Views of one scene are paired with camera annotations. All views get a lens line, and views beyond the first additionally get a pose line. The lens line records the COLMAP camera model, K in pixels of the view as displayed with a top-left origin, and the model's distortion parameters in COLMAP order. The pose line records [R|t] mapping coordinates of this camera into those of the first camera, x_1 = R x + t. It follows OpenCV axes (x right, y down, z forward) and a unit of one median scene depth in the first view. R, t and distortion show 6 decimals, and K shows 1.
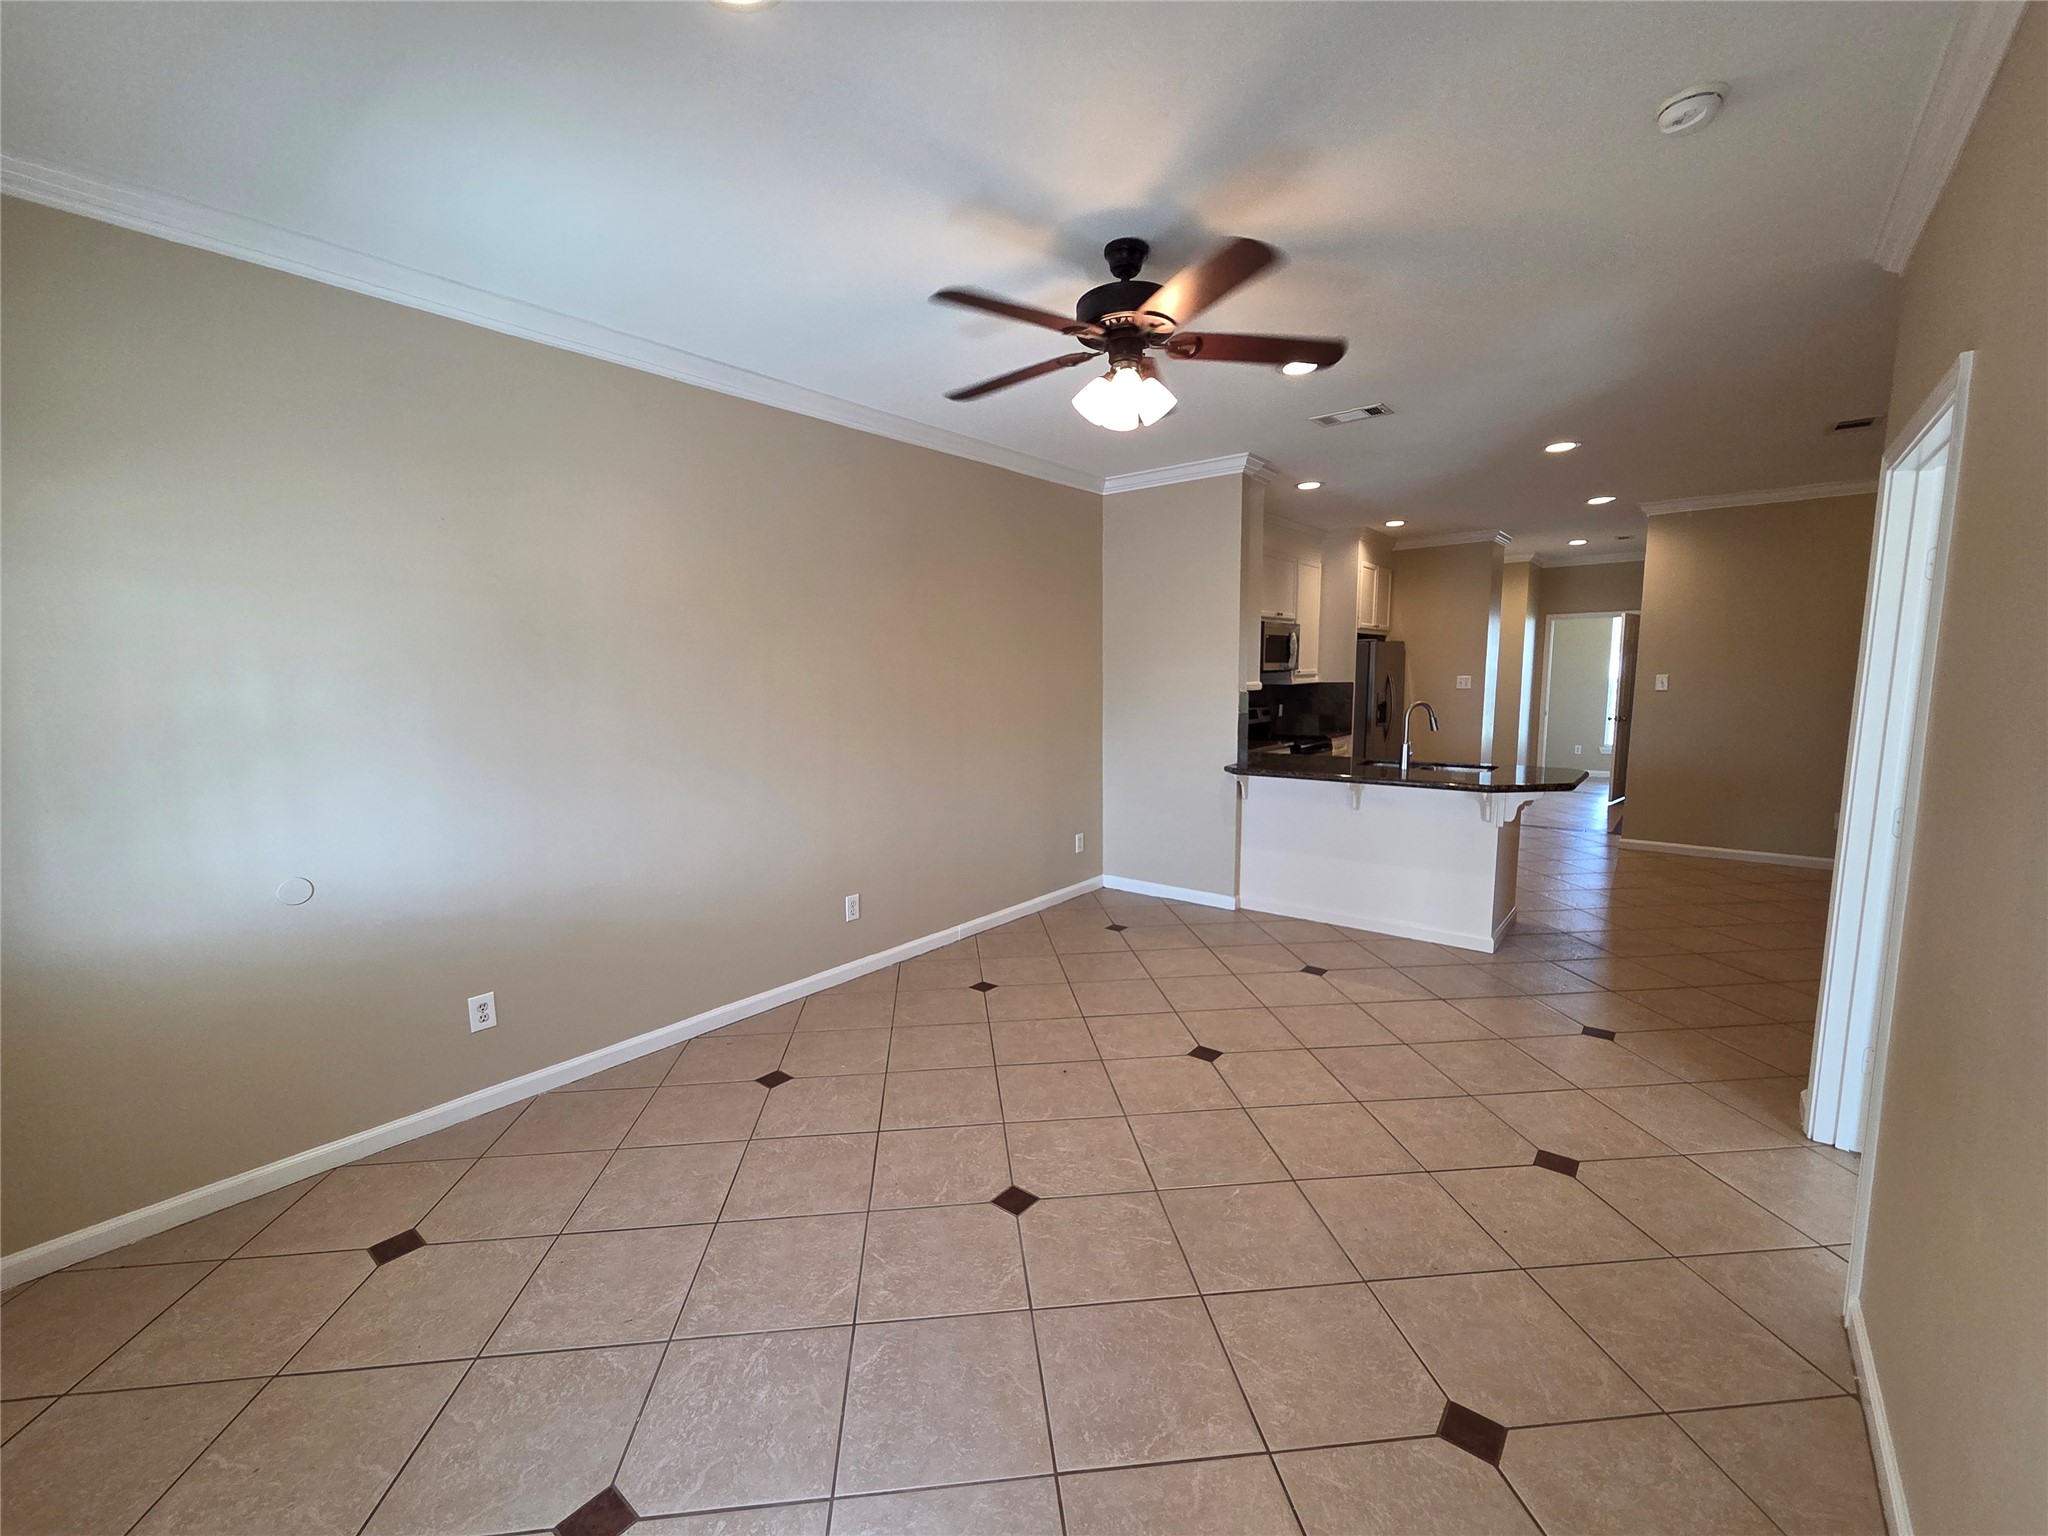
lens RADIAL K [[842.3, 0, 1016.0], [0, 842.3, 761.6], [0, 0, 1]] dist [0.001706, 0.000373]
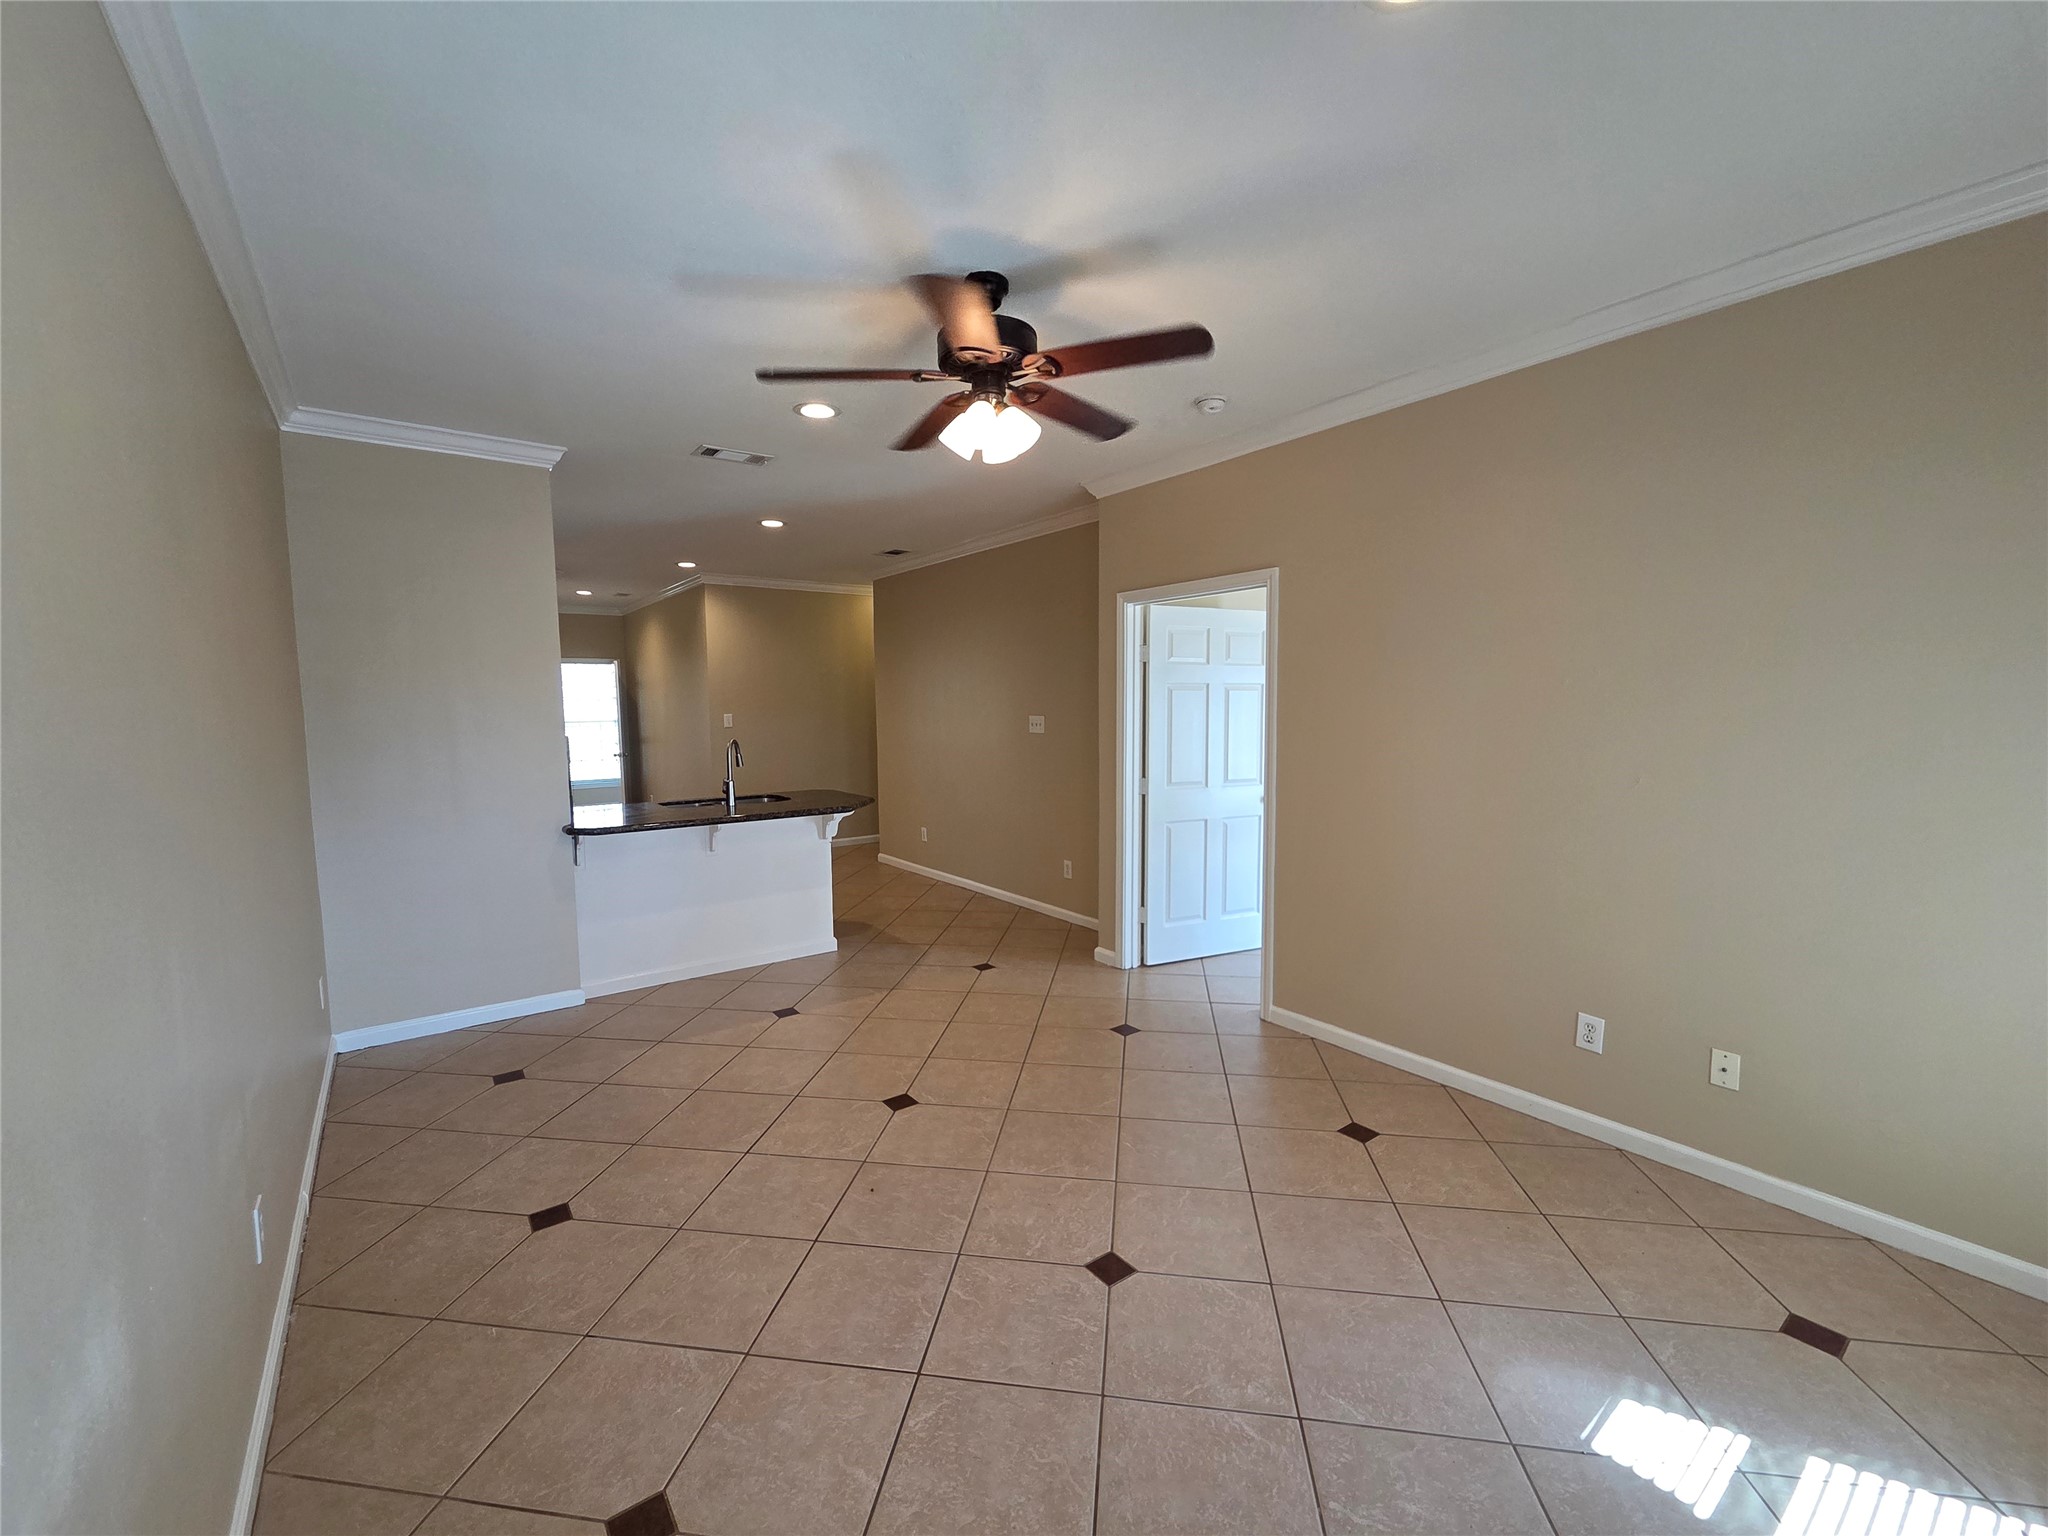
lens RADIAL K [[842.3, 0, 1014.3], [0, 842.3, 764.9], [0, 0, 1]] dist [0.001706, 0.000373]
pose [[0.244318, -0.062648, 0.967669, -0.634173], [0.109261, 0.993334, 0.036724, -0.057263], [-0.963520, 0.096756, 0.249534, 0.575518]]
